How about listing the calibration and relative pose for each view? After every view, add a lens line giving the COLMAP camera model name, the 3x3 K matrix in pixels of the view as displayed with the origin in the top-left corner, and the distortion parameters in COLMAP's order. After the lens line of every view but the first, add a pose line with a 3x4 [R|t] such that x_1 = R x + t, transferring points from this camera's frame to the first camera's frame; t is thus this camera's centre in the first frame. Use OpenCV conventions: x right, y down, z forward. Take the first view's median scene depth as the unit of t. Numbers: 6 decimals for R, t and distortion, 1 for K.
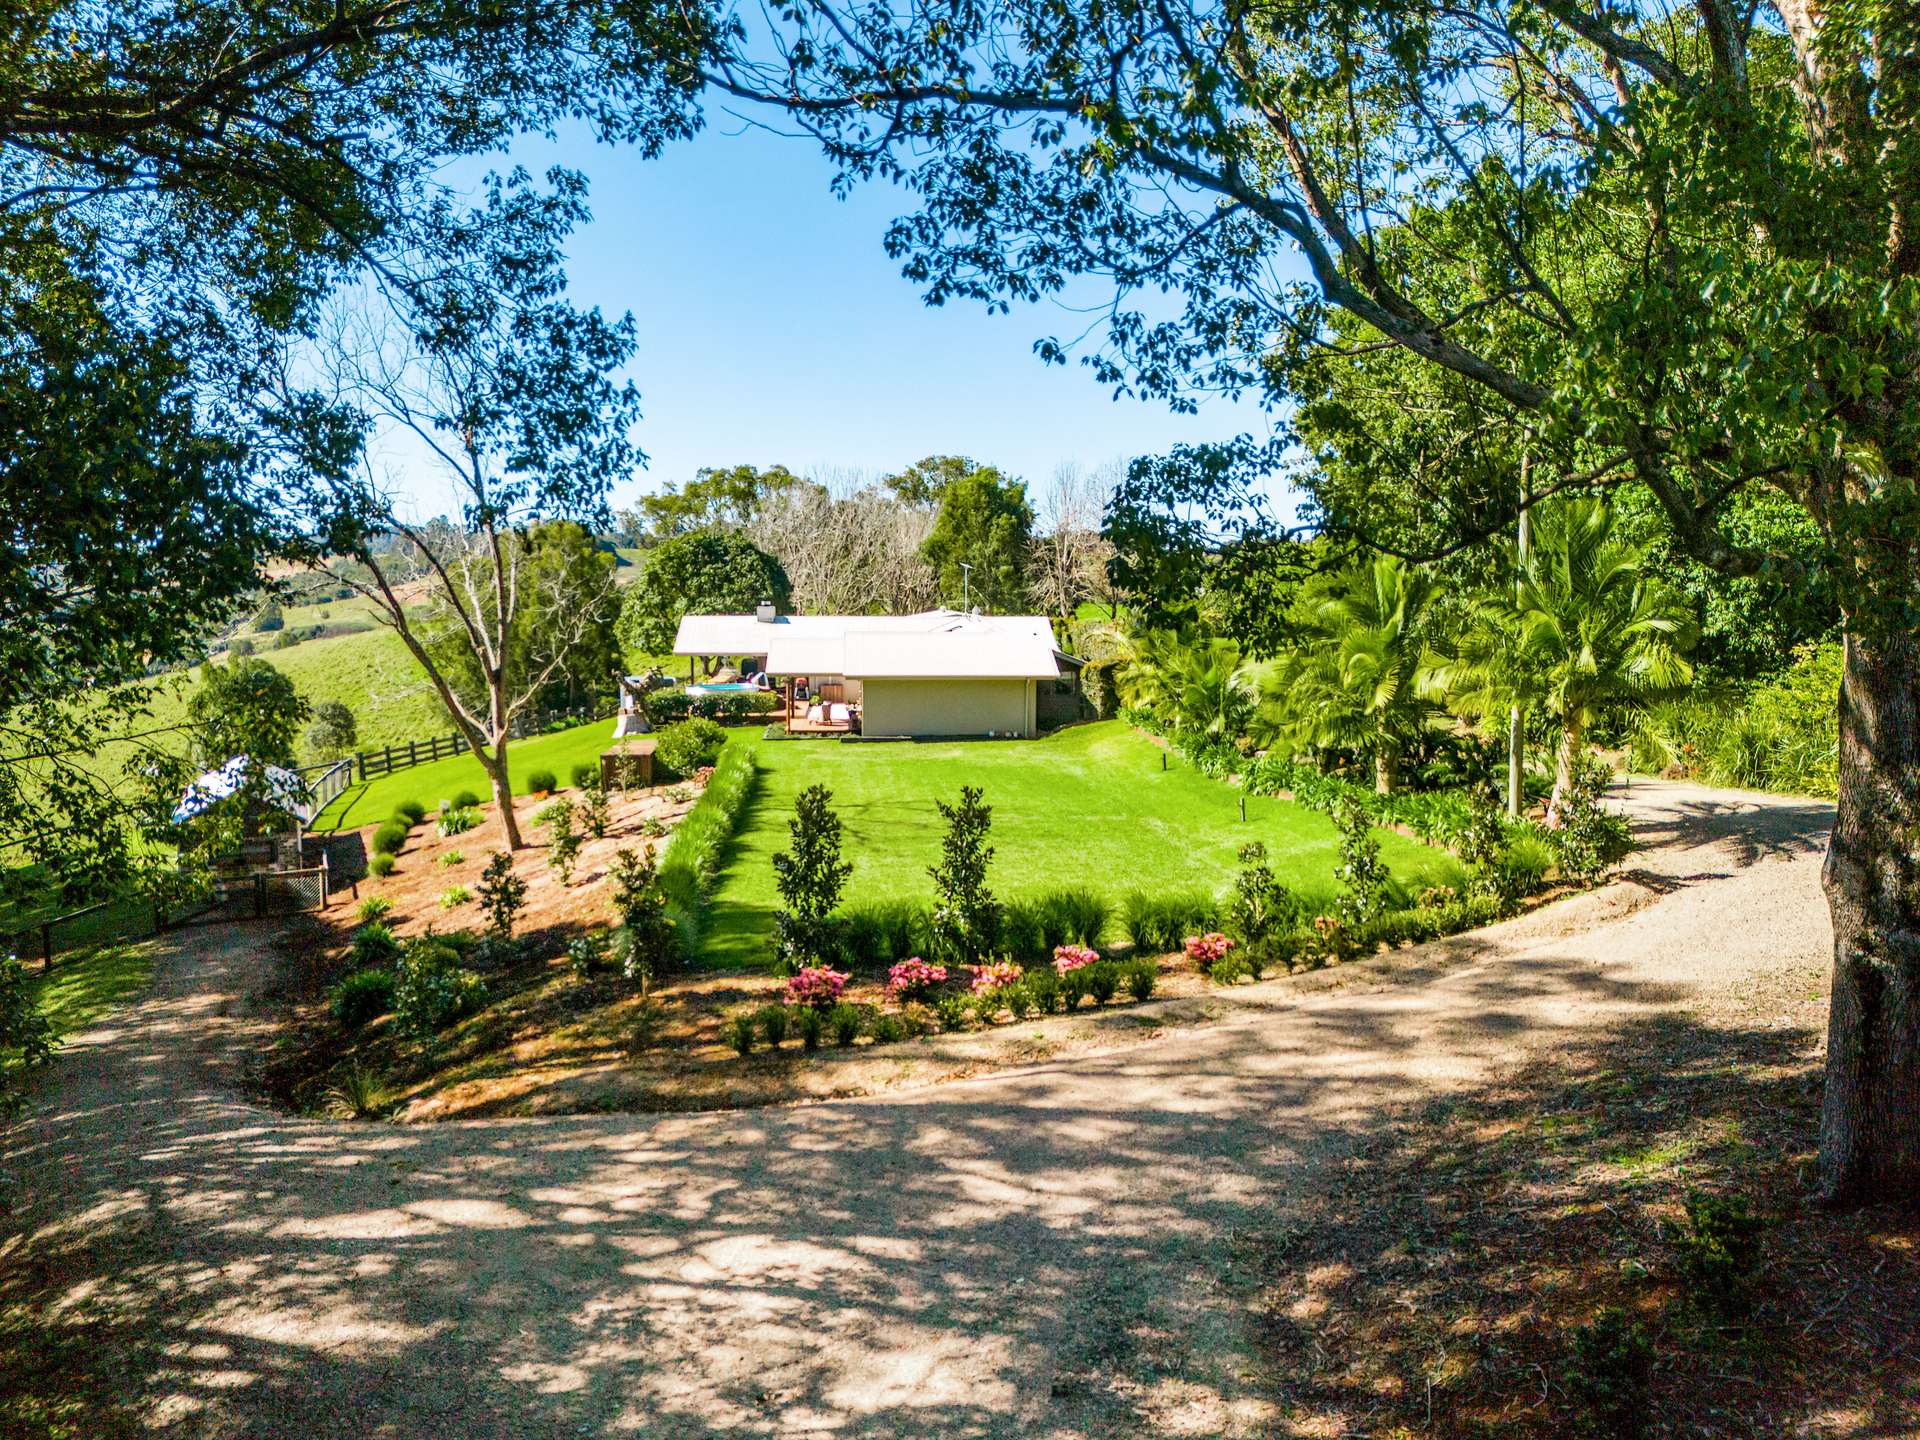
lens RADIAL K [[1520.5, 0, 969.8], [0, 1520.5, 723.2], [0, 0, 1]] dist [0.059322, -0.022334]
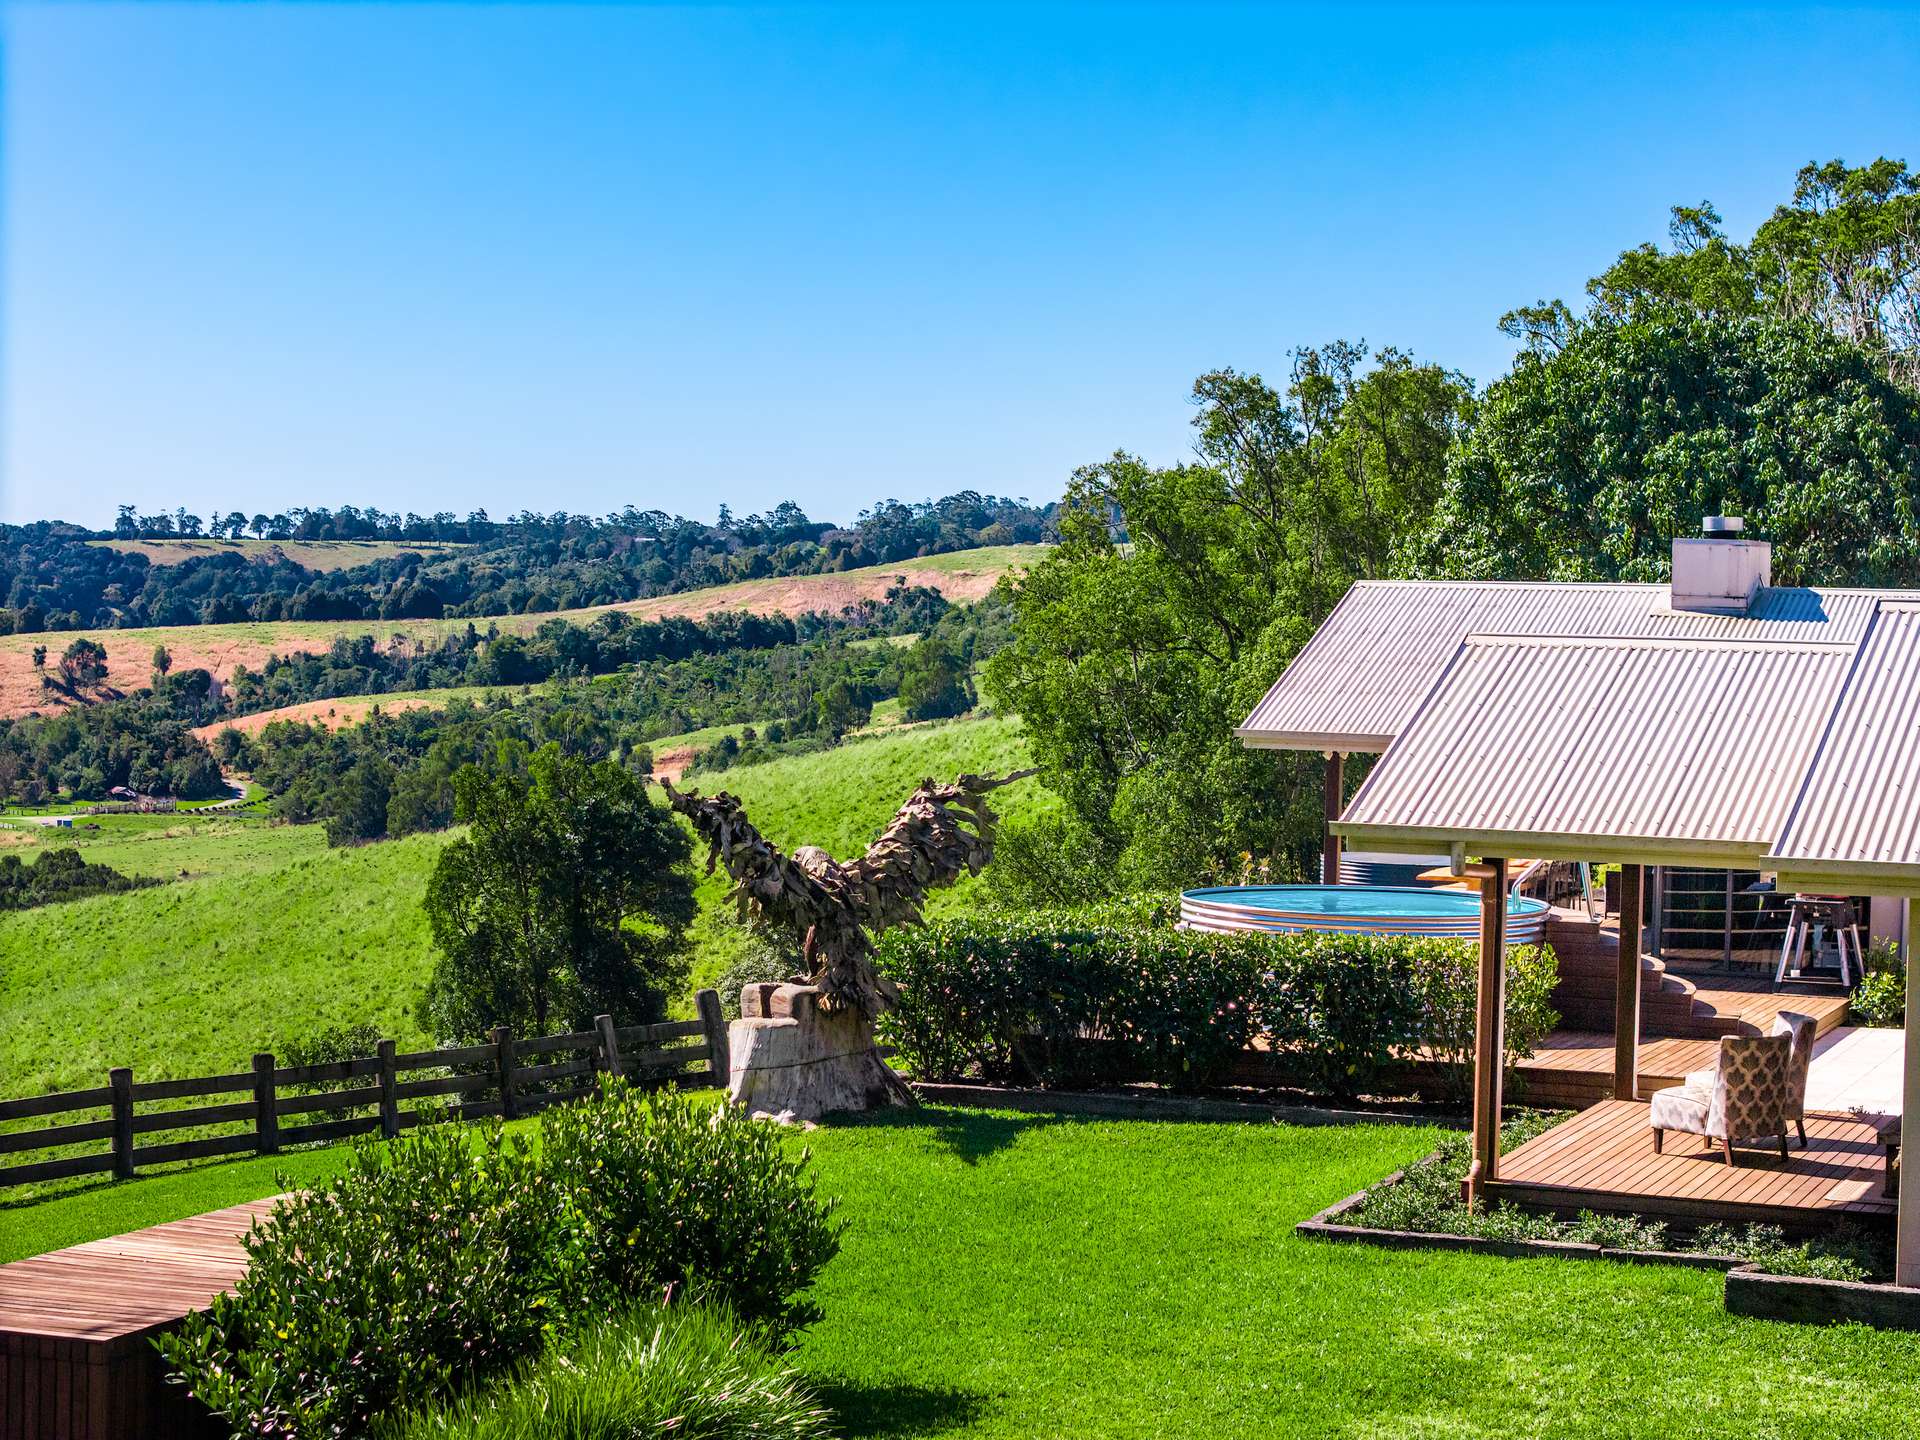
lens RADIAL K [[4018.5, 0, 956.1], [0, 4018.5, 720.5], [0, 0, 1]] dist [-0.155368, 0.000000]
pose [[0.904708, 0.035898, -0.424516, 0.014165], [-0.065203, 0.996371, -0.054703, -0.023040], [0.421012, 0.077170, 0.903766, 0.752012]]
